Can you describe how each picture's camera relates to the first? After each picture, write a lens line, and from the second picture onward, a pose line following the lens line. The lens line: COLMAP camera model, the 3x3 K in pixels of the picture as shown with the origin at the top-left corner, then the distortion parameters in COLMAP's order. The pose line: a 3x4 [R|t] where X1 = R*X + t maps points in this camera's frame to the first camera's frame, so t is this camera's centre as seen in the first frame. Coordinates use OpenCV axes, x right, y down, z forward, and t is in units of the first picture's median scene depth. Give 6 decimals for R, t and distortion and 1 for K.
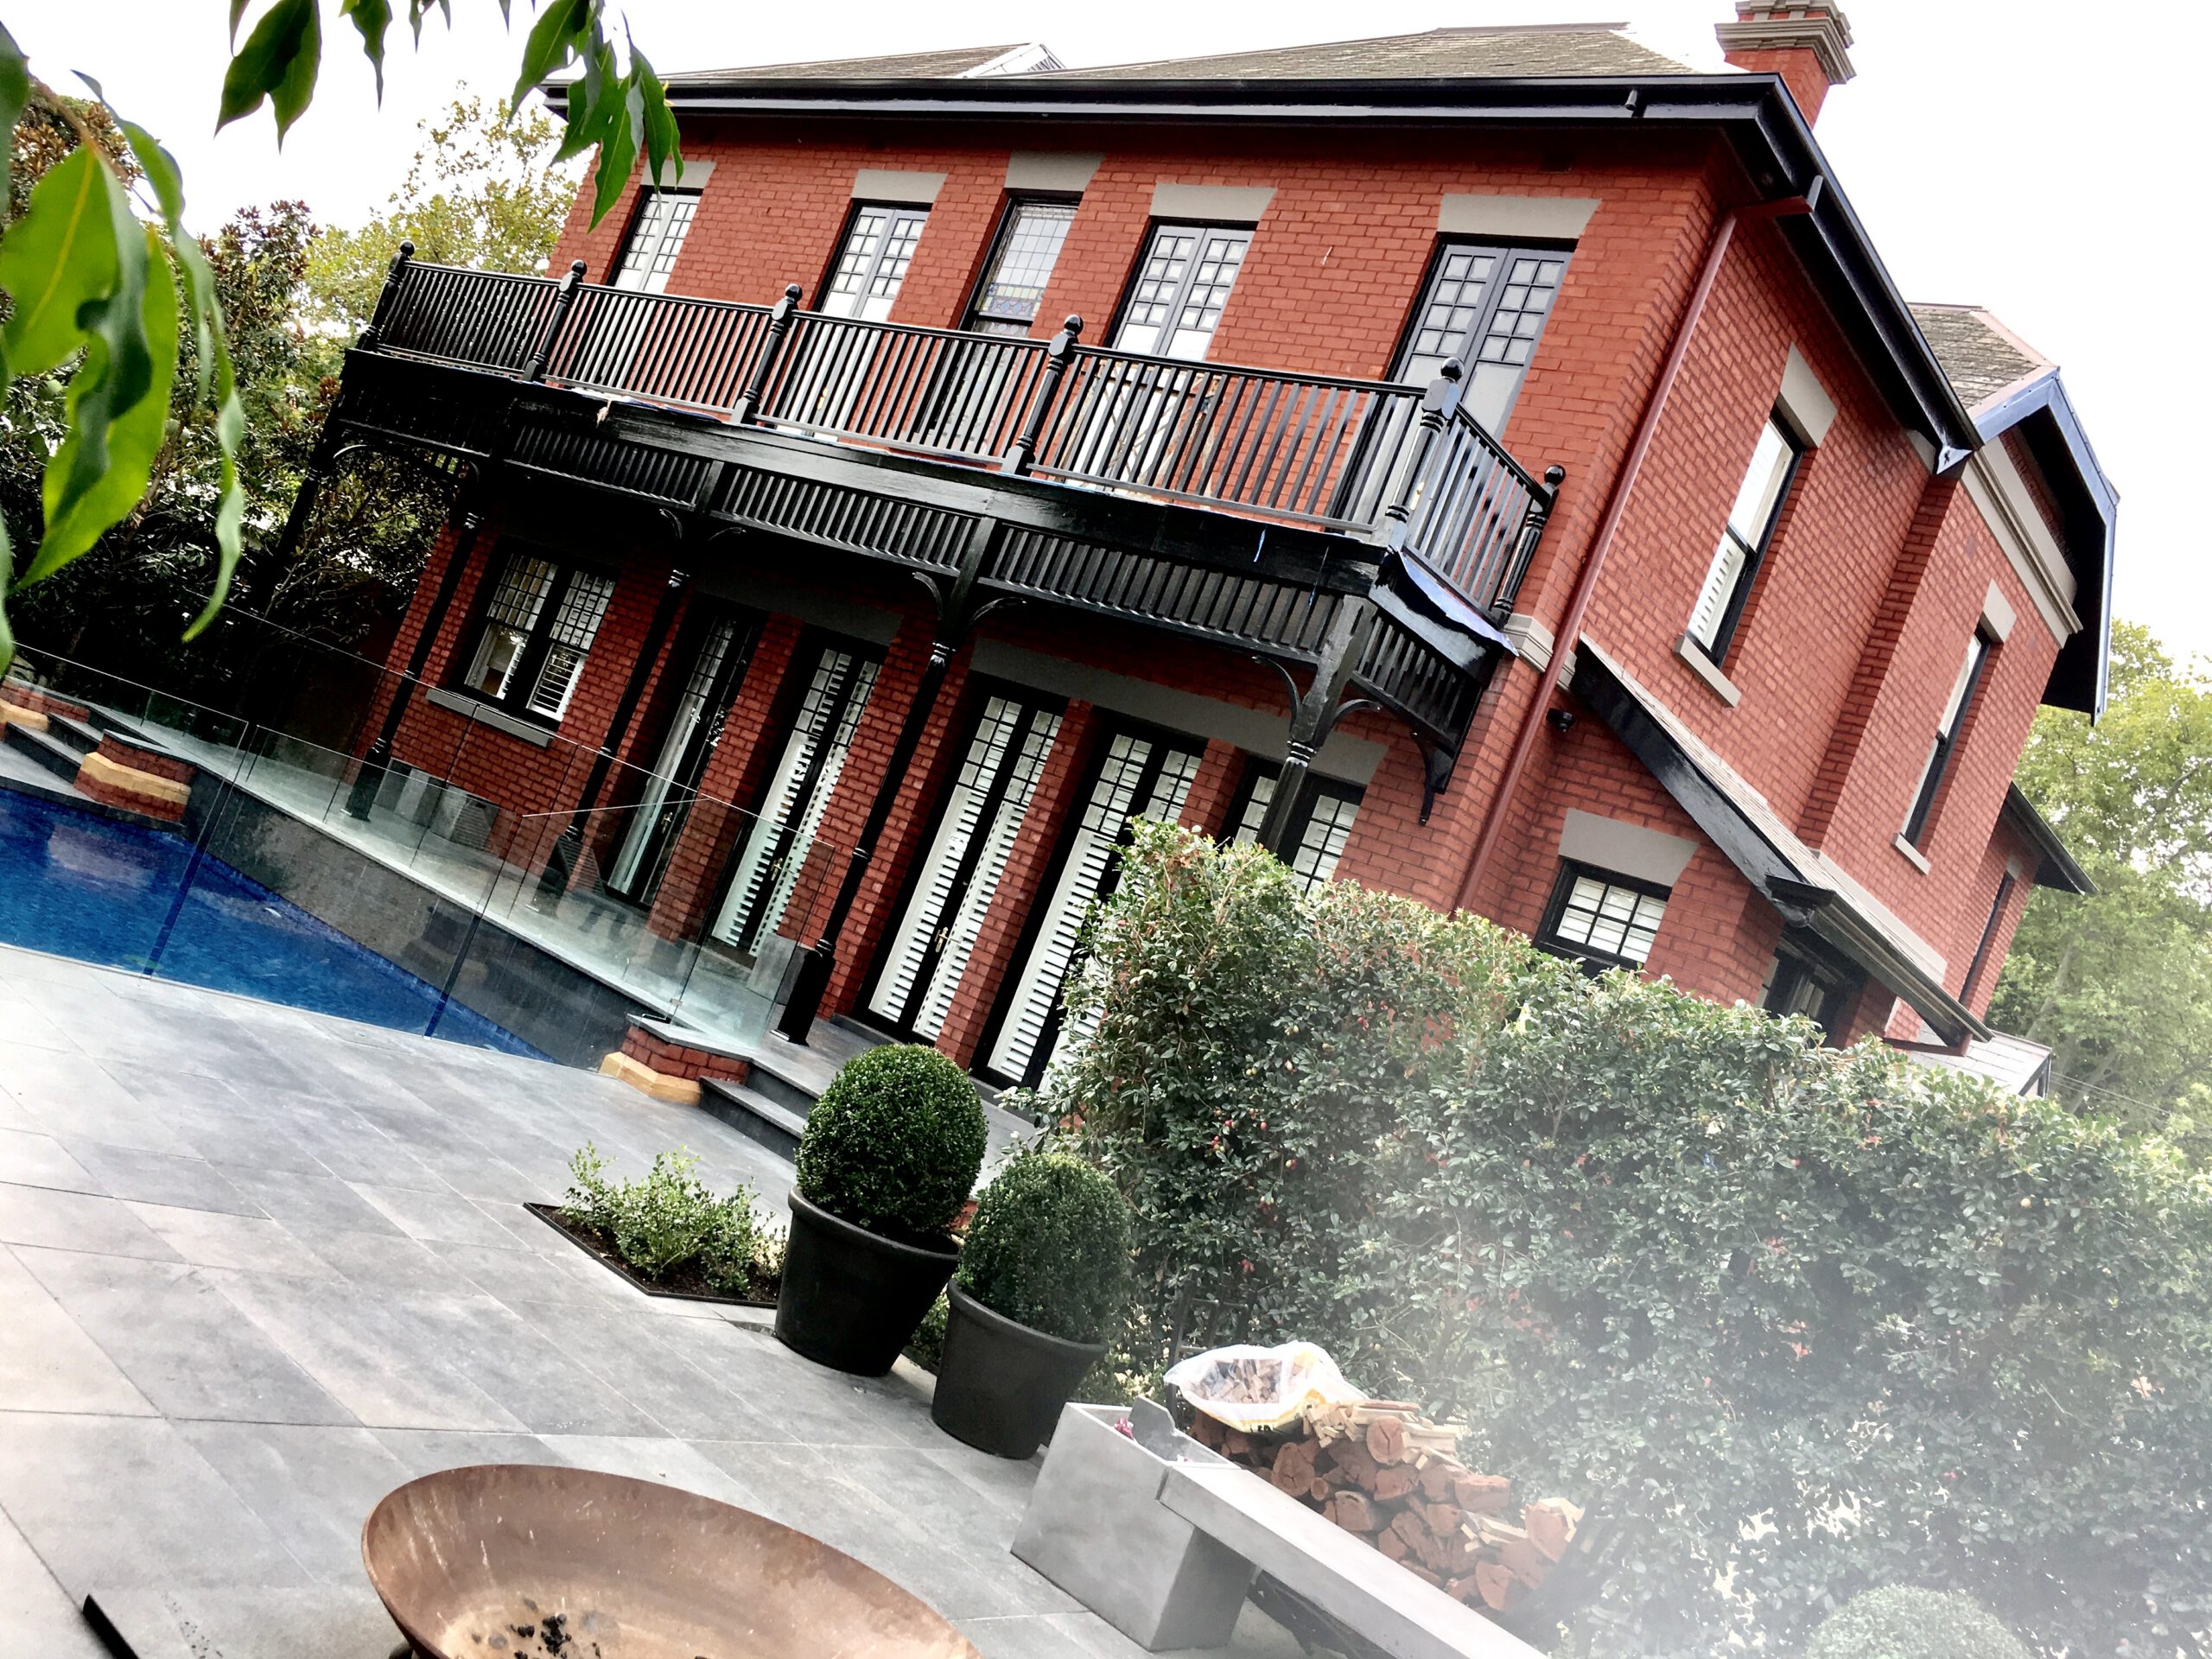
lens RADIAL K [[1850.6, 0, 1104.4], [0, 1850.6, 828.3], [0, 0, 1]] dist [0.011579, -0.023949]
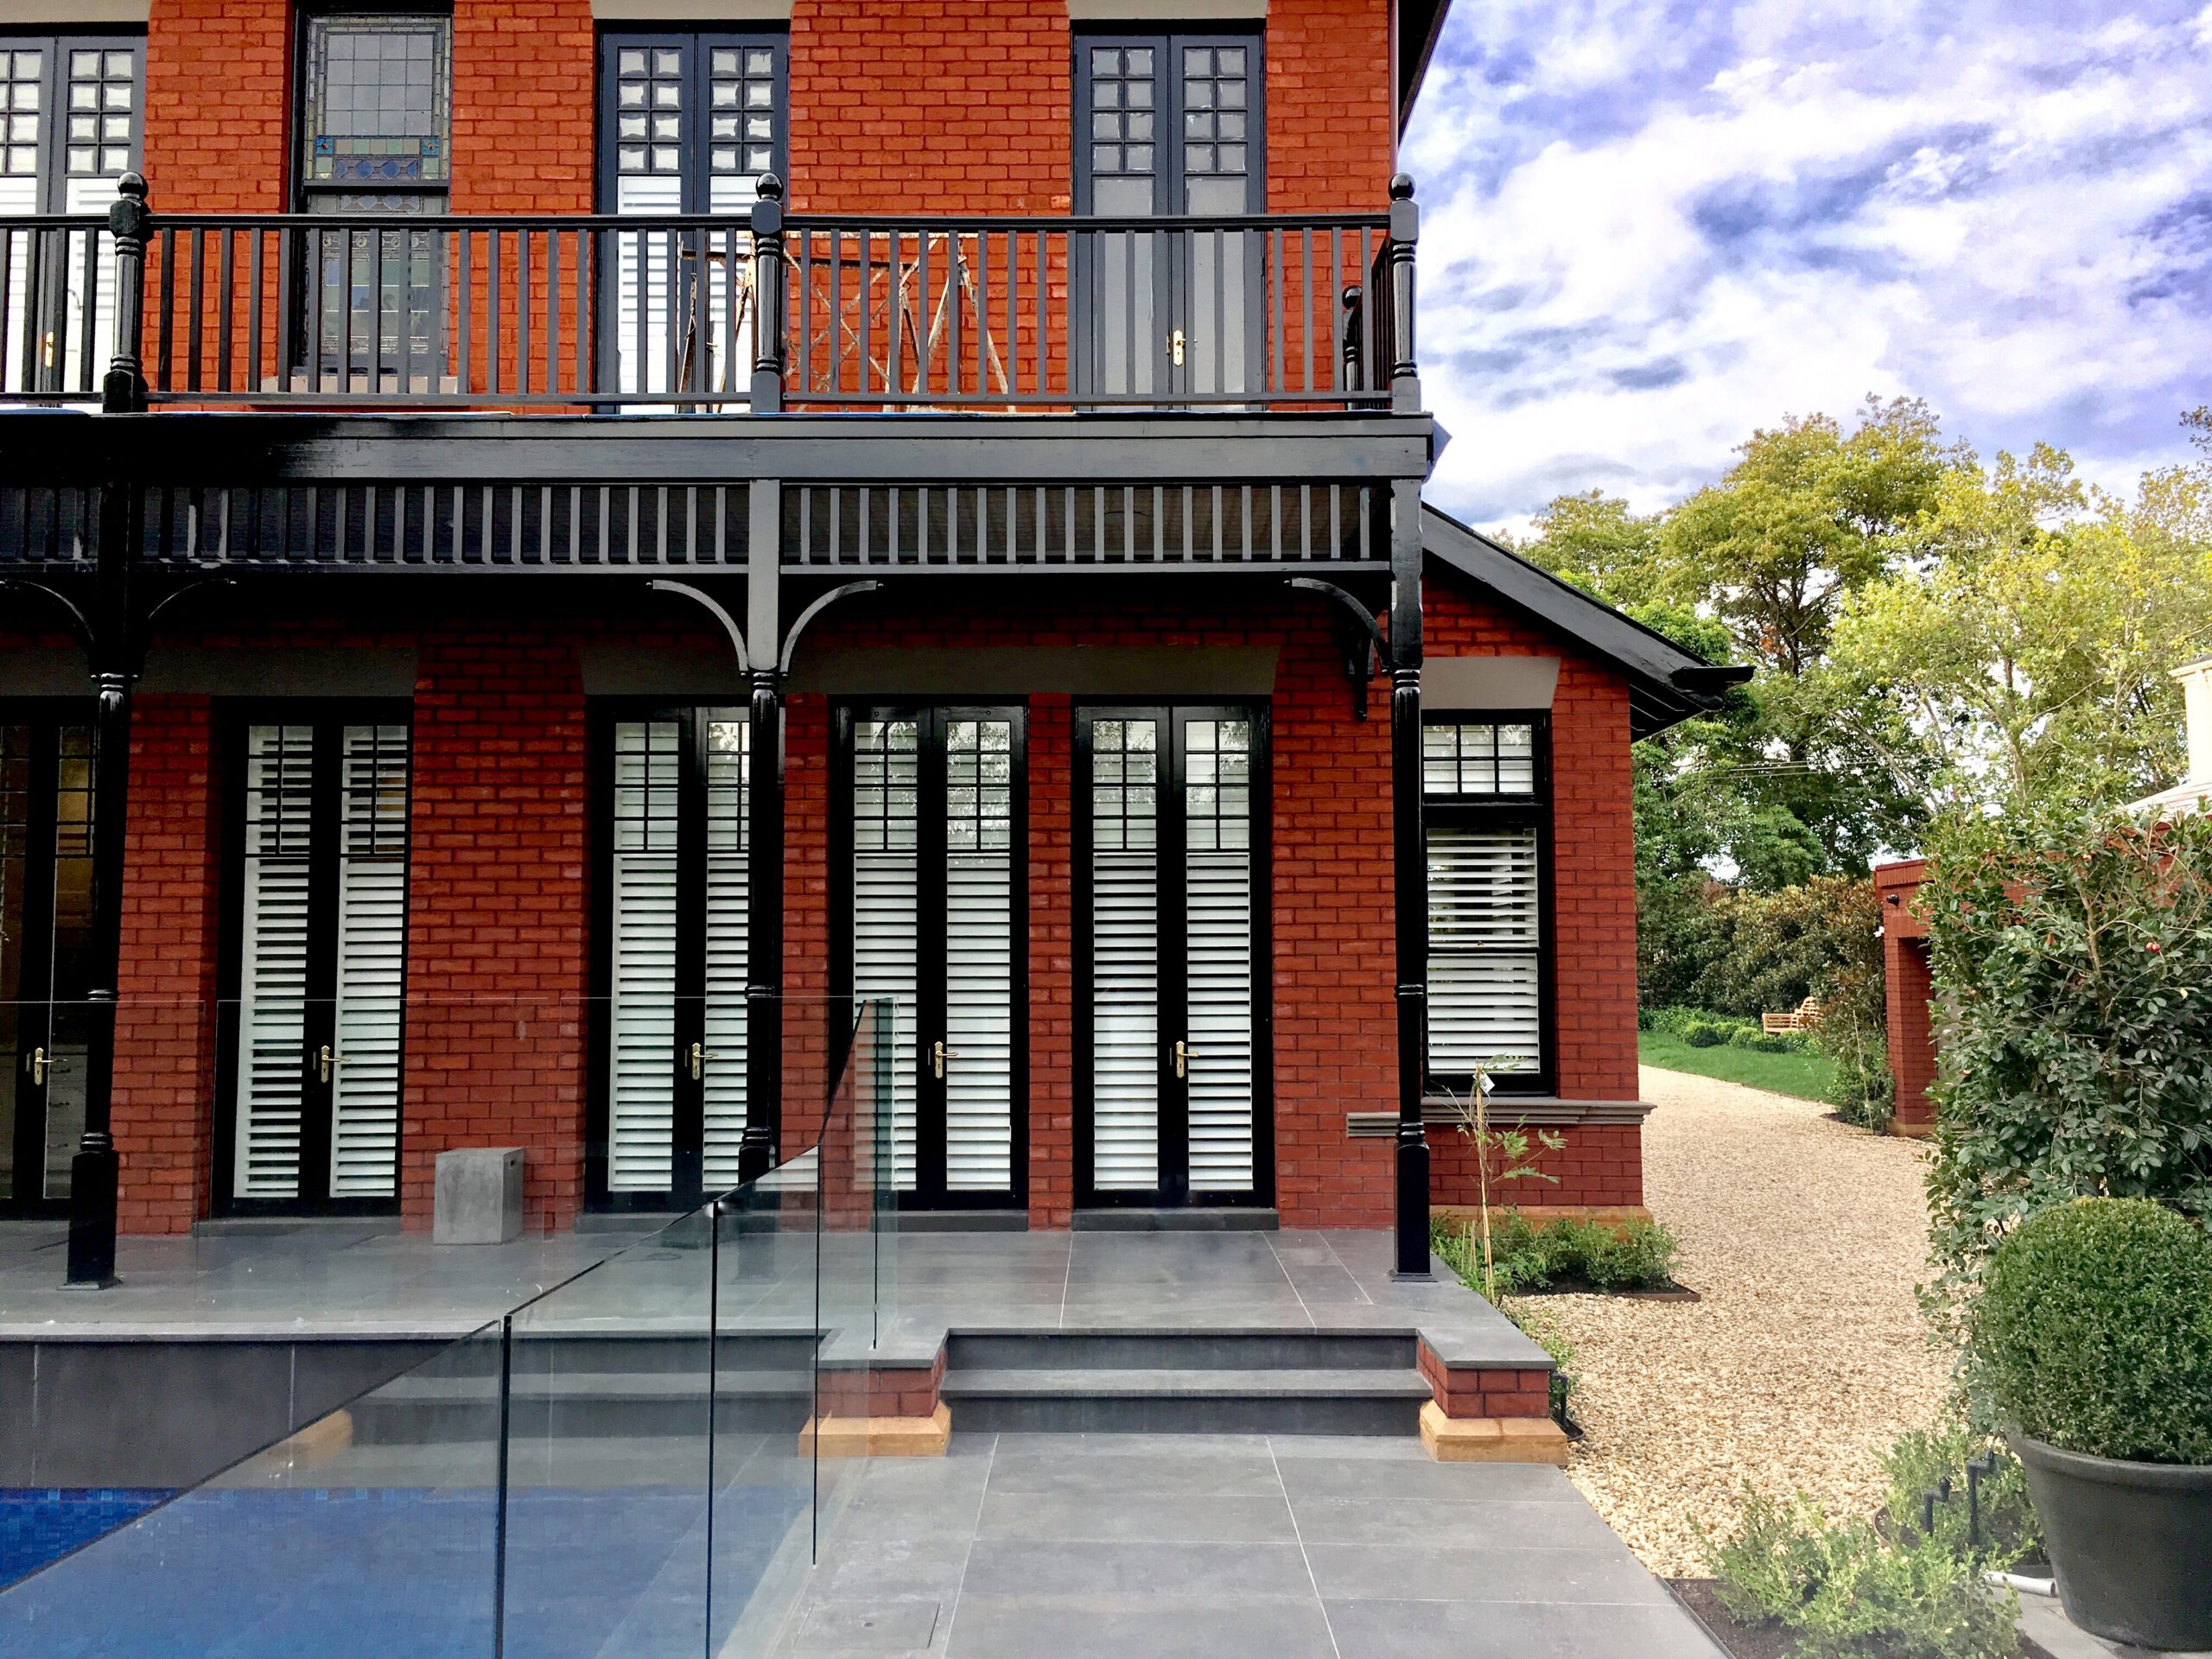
lens RADIAL K [[1850.6, 0, 1109.7], [0, 1850.6, 836.1], [0, 0, 1]] dist [0.011579, -0.023949]
pose [[0.726742, -0.325265, 0.605020, -0.382371], [0.253661, 0.945607, 0.203673, -0.131385], [-0.638359, 0.005452, 0.769719, 0.331399]]
